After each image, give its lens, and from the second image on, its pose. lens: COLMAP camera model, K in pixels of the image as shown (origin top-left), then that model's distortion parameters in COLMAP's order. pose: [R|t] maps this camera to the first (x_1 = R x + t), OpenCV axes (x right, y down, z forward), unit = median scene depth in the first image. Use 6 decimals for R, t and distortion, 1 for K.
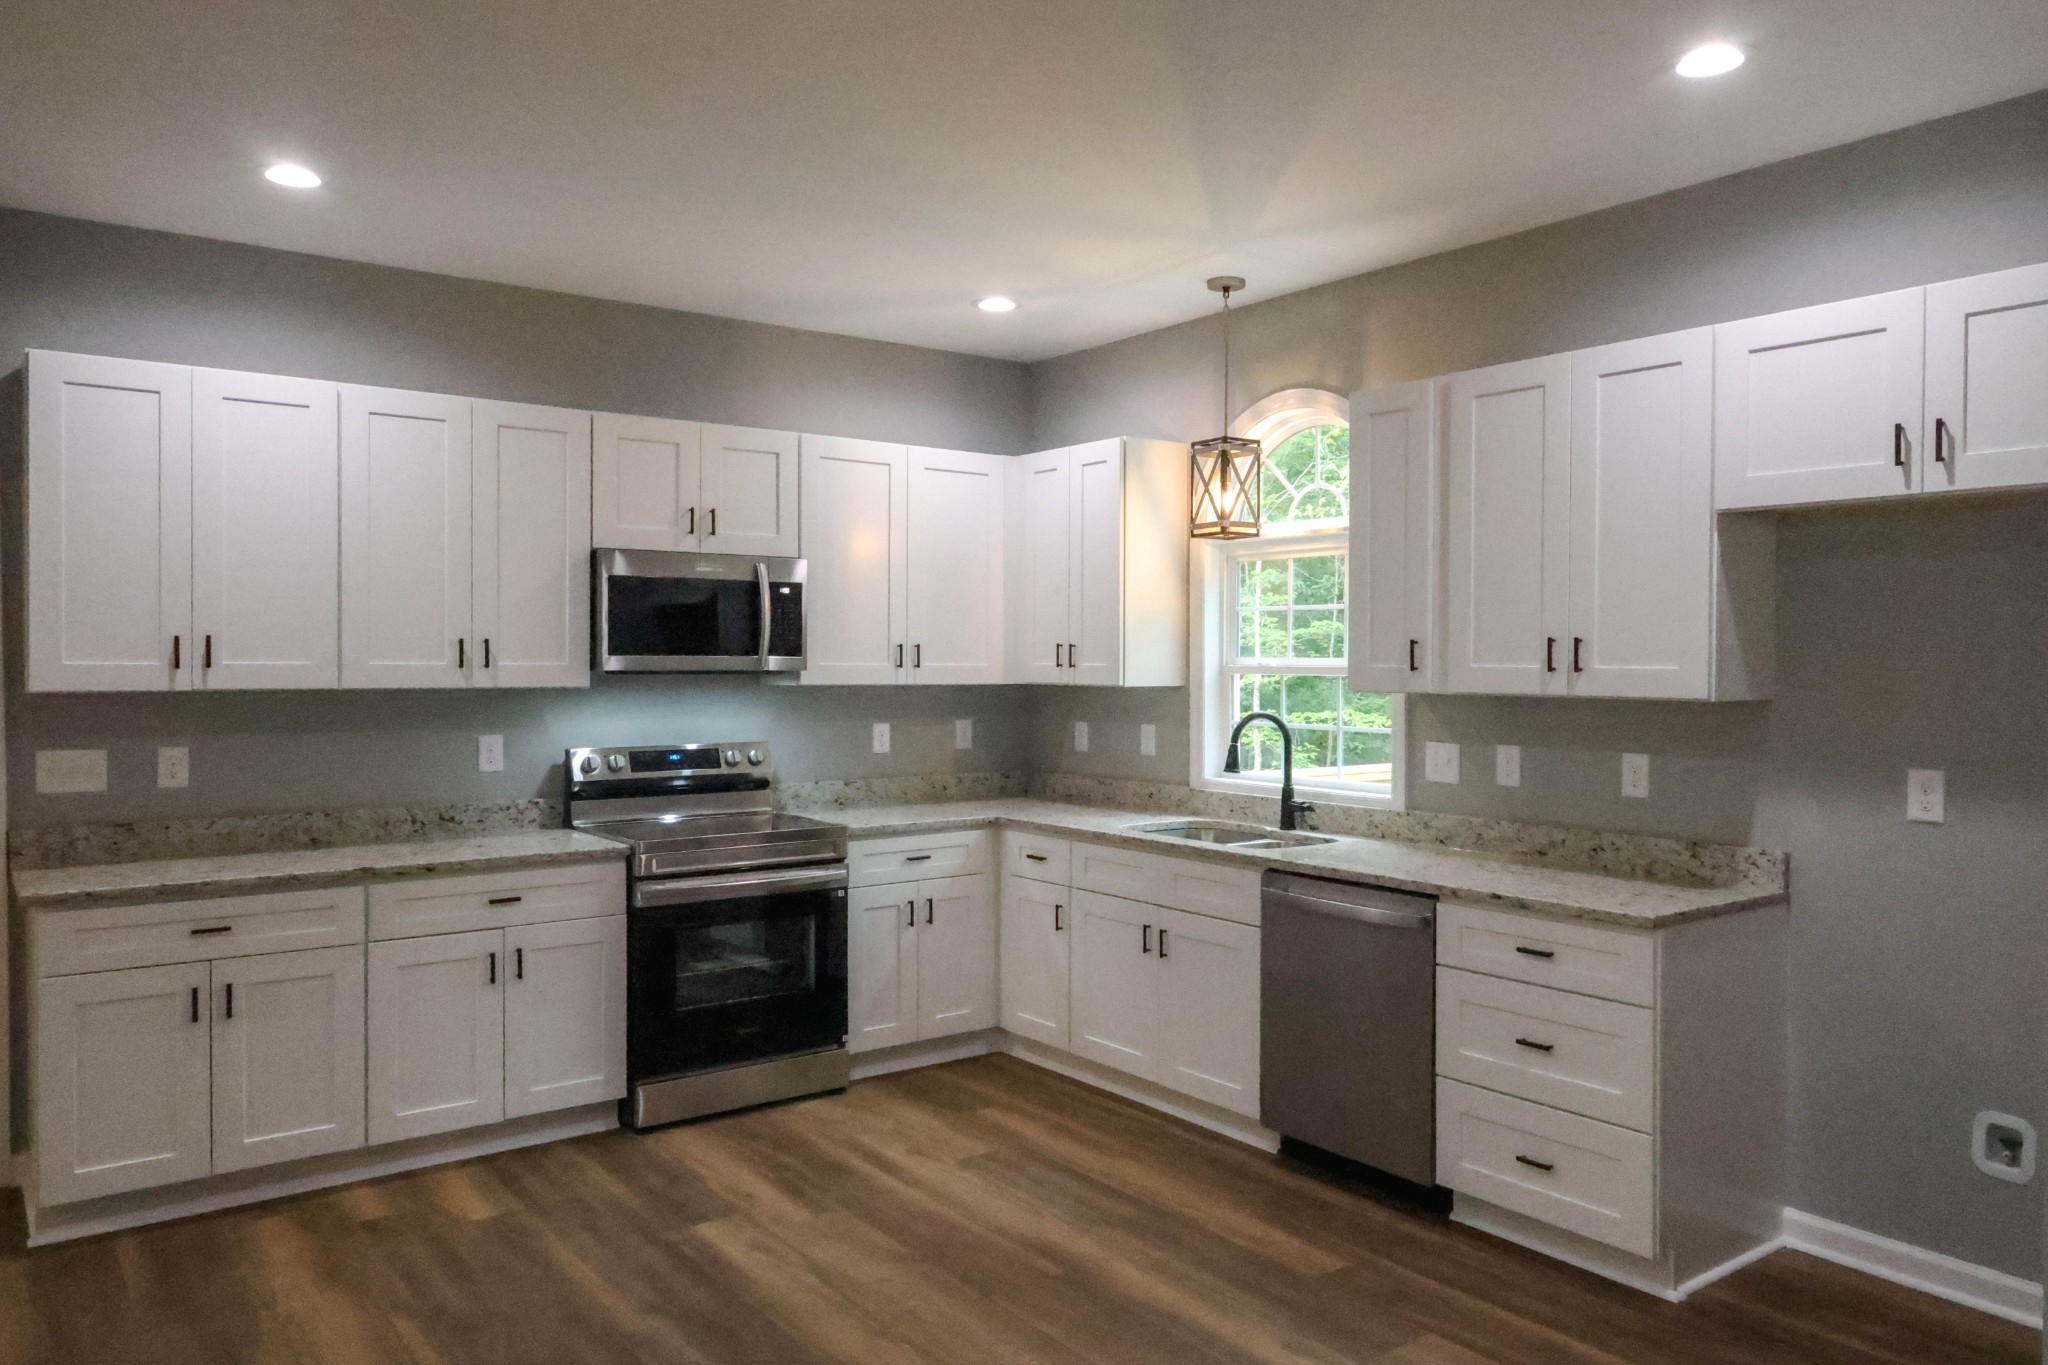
lens RADIAL K [[1442.3, 0, 1024.0], [0, 1442.3, 682.5], [0, 0, 1]] dist [0.011180, 0.002146]
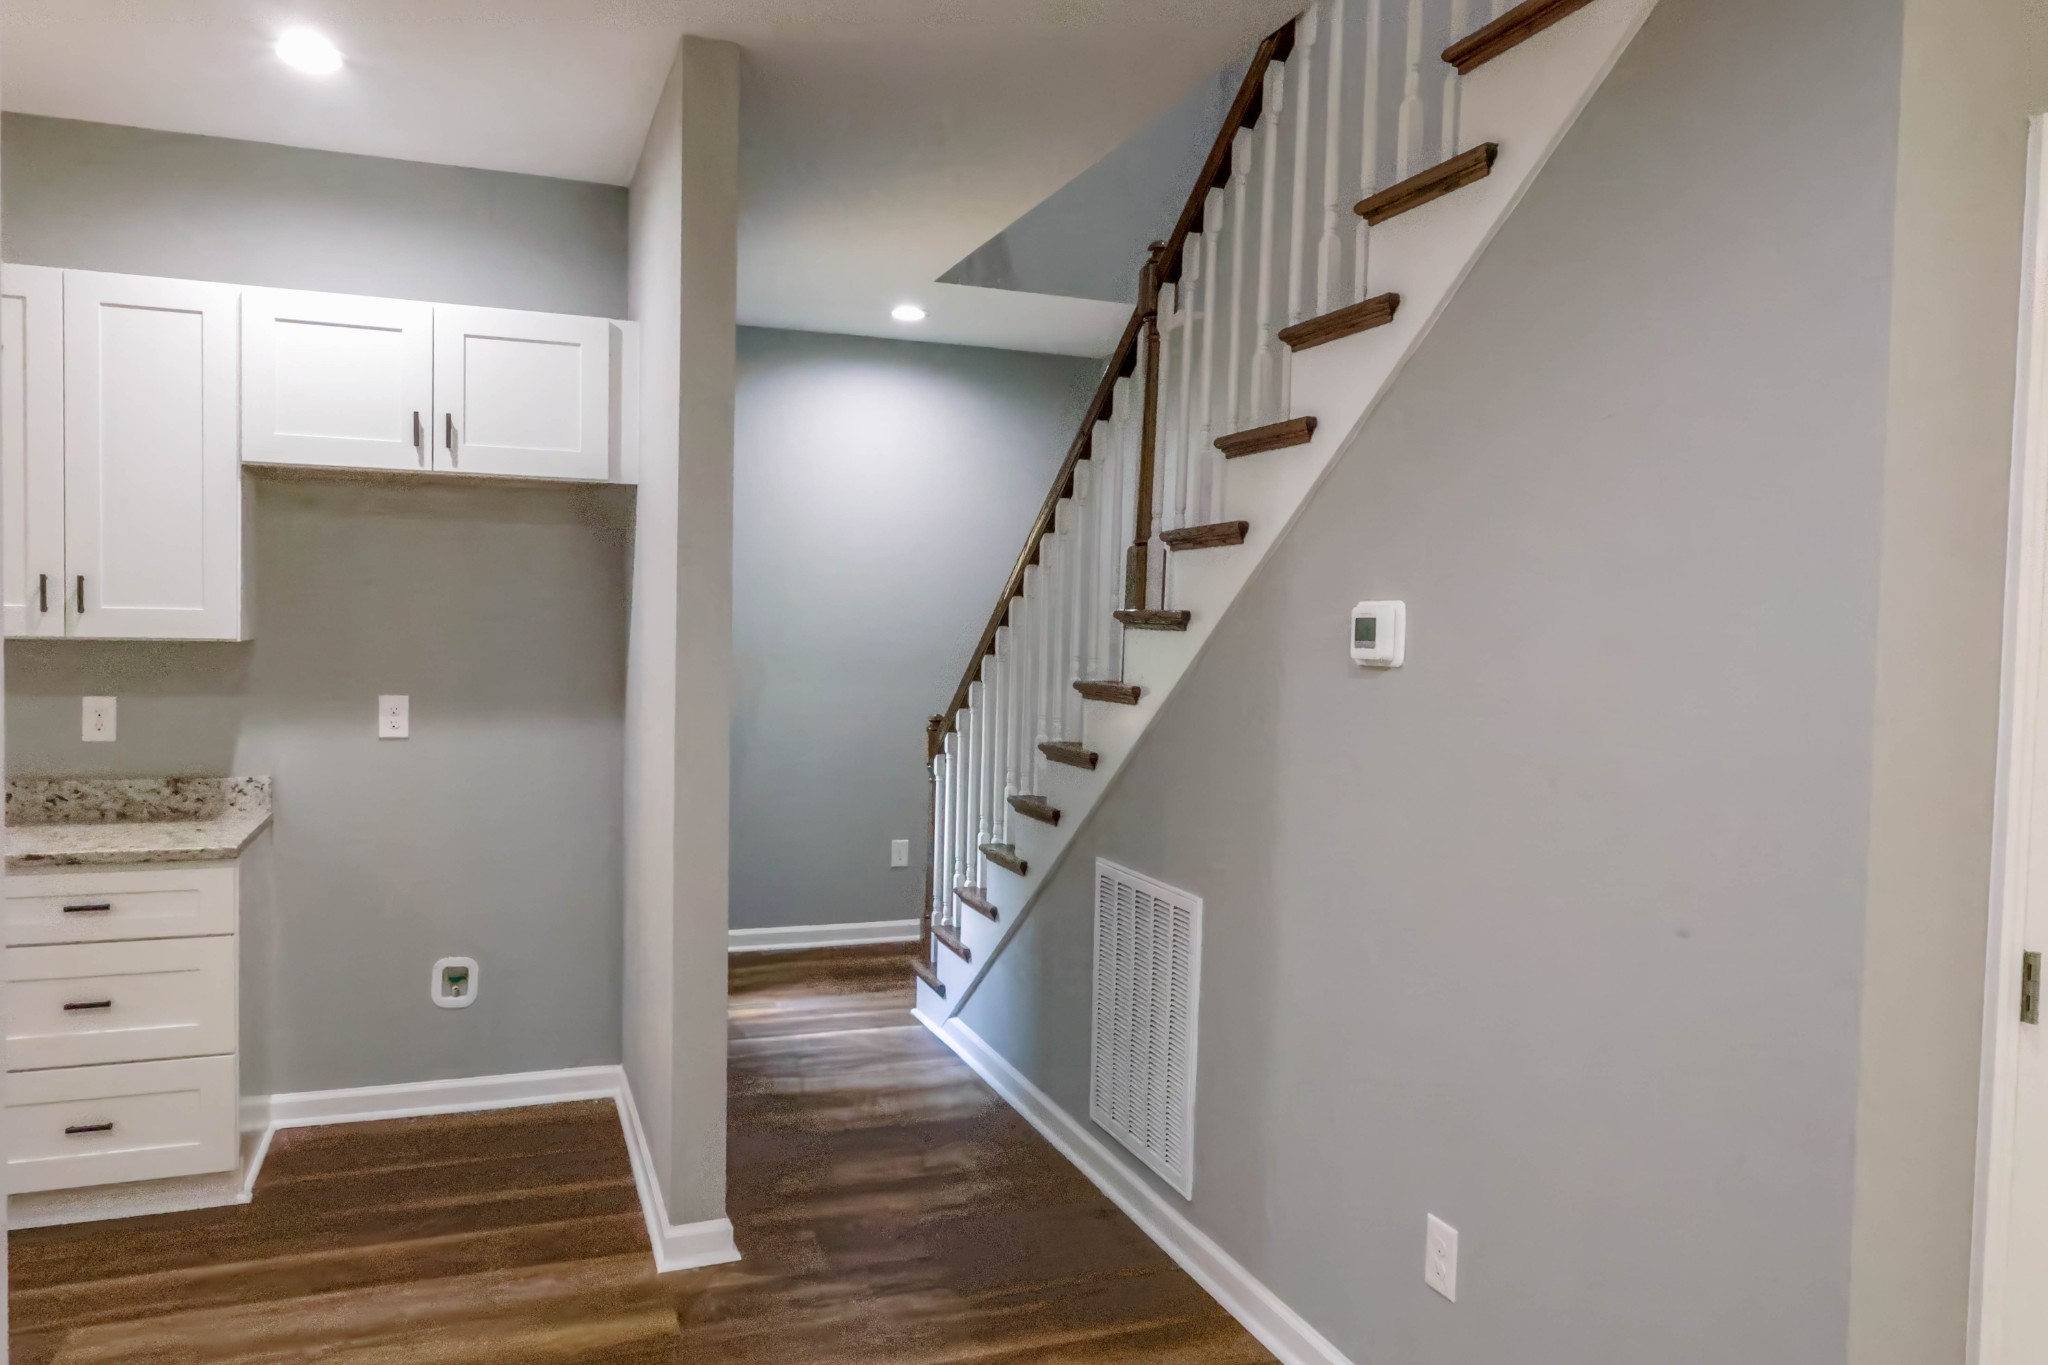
lens RADIAL K [[1414.5, 0, 1024.0], [0, 1414.5, 682.5], [0, 0, 1]] dist [-0.000084, 0.000663]
pose [[0.274470, -0.038886, 0.960809, -0.300306], [-0.002505, 0.999150, 0.041153, -0.000895], [-0.961592, -0.013702, 0.274139, 0.129824]]
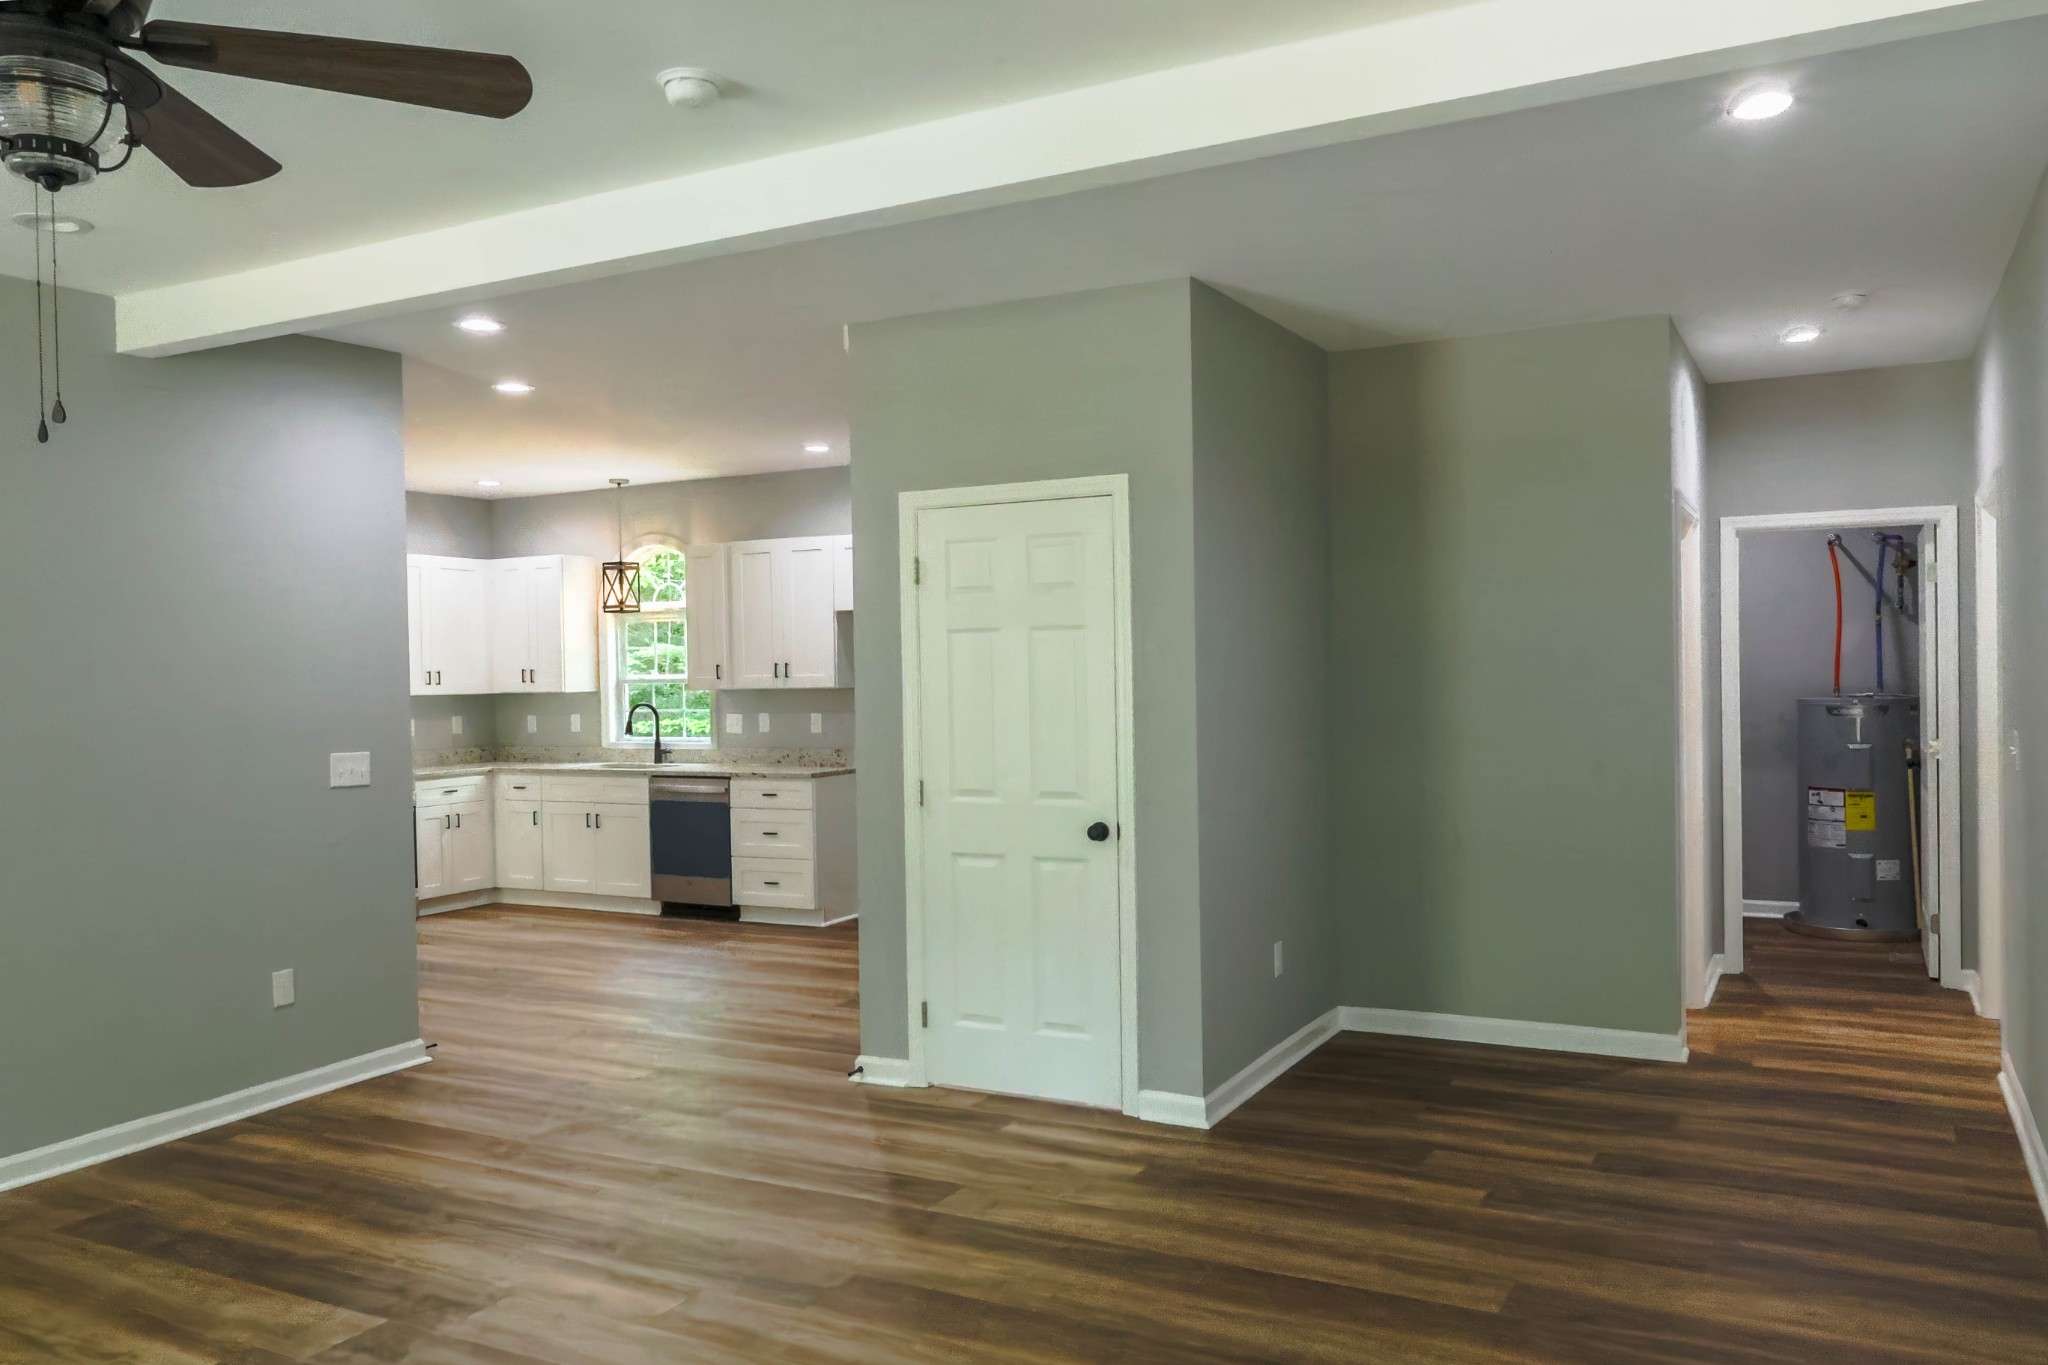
lens RADIAL K [[1557.4, 0, 1024.0], [0, 1557.4, 682.5], [0, 0, 1]] dist [-0.010518, 0.030795]
pose [[0.906448, -0.023640, 0.421654, -0.285631], [0.028991, 0.999560, -0.006284, 0.024055], [-0.421320, 0.017920, 0.906735, -1.252300]]
